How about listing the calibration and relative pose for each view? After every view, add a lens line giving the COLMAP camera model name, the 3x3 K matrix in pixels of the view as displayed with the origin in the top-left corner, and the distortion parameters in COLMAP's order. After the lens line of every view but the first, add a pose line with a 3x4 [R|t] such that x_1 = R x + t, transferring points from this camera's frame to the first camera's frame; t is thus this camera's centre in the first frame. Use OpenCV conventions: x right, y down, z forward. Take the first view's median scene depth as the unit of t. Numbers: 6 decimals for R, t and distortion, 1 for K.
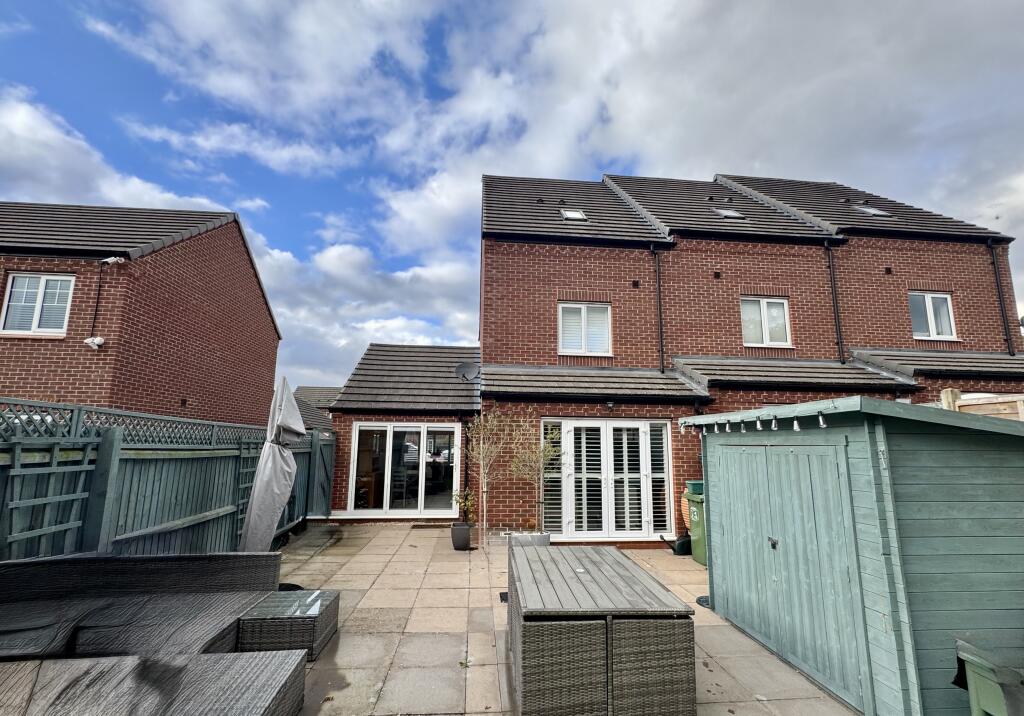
lens RADIAL K [[418.0, 0, 514.9], [0, 418.0, 384.5], [0, 0, 1]] dist [0.025419, 0.001204]
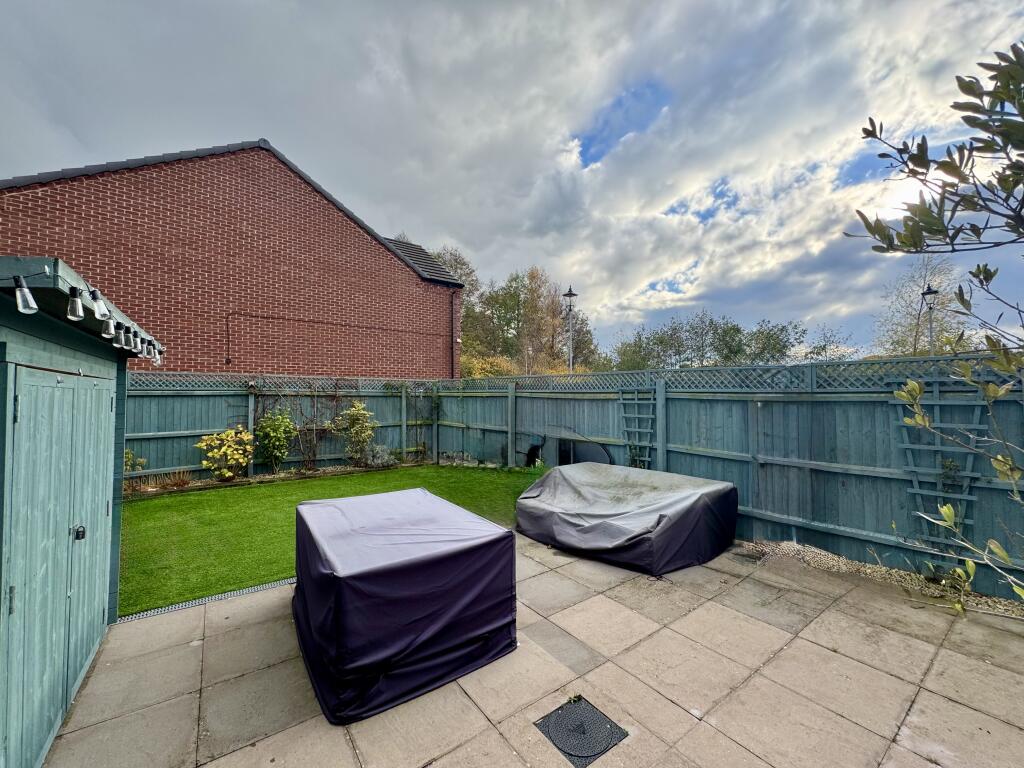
lens RADIAL K [[413.6, 0, 510.8], [0, 413.6, 382.1], [0, 0, 1]] dist [-0.001278, 0.000326]
pose [[-0.863240, -0.024335, -0.504206, 0.195853], [0.068669, 0.983891, -0.165053, 0.157640], [0.500101, -0.177104, -0.847664, 0.969091]]
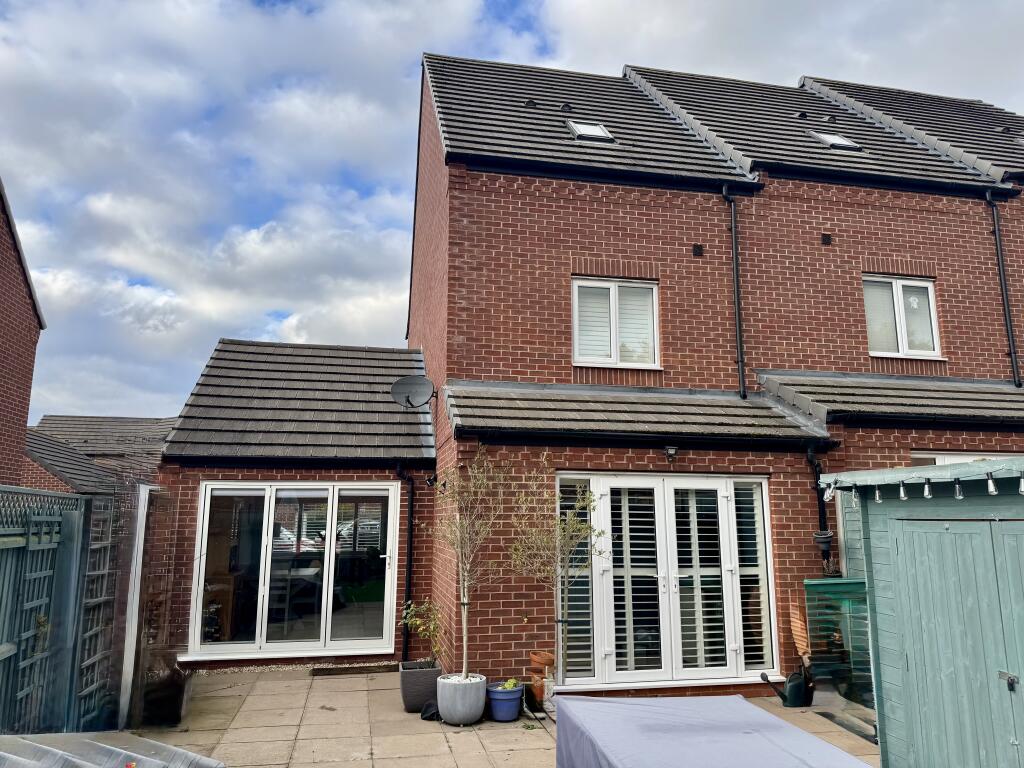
lens RADIAL K [[721.6, 0, 503.9], [0, 721.6, 386.2], [0, 0, 1]] dist [0.082191, -0.049729]
pose [[0.993514, 0.011937, 0.113082, -0.106757], [-0.007564, 0.999210, -0.039021, -0.001296], [-0.113458, 0.037912, 0.992819, 0.001269]]
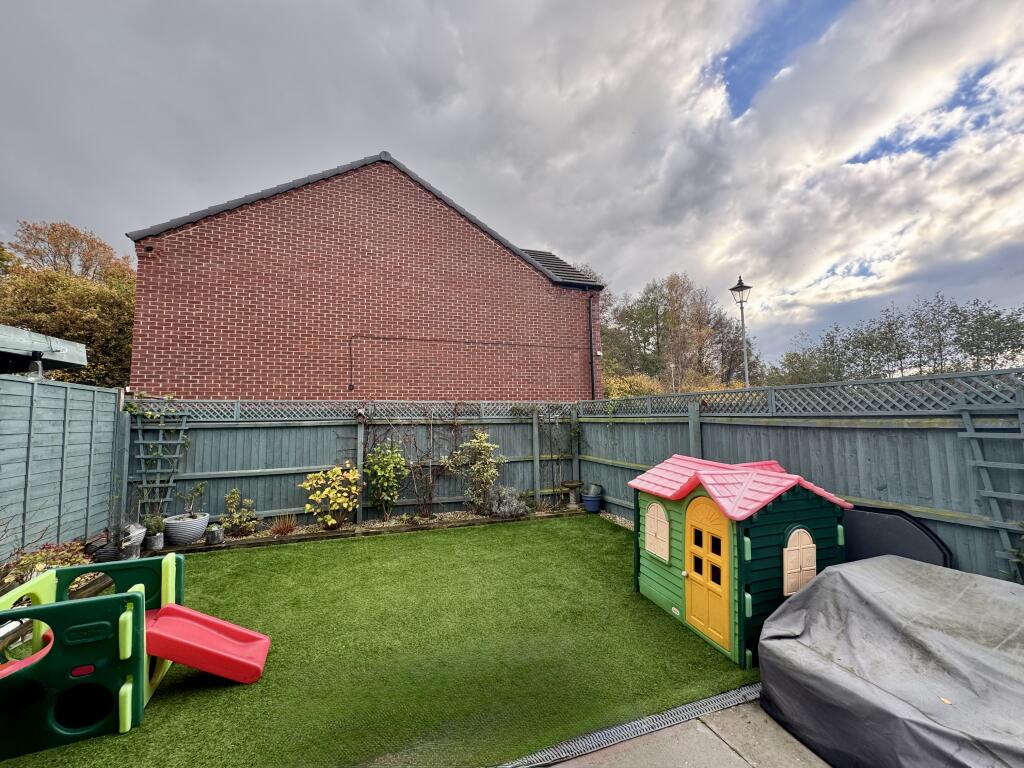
lens RADIAL K [[413.6, 0, 512.1], [0, 413.6, 387.8], [0, 0, 1]] dist [-0.001278, 0.000326]
pose [[-0.977327, -0.009575, -0.211520, 0.098801], [0.038490, 0.974298, -0.221949, 0.100410], [0.208209, -0.225058, -0.951839, 0.659707]]
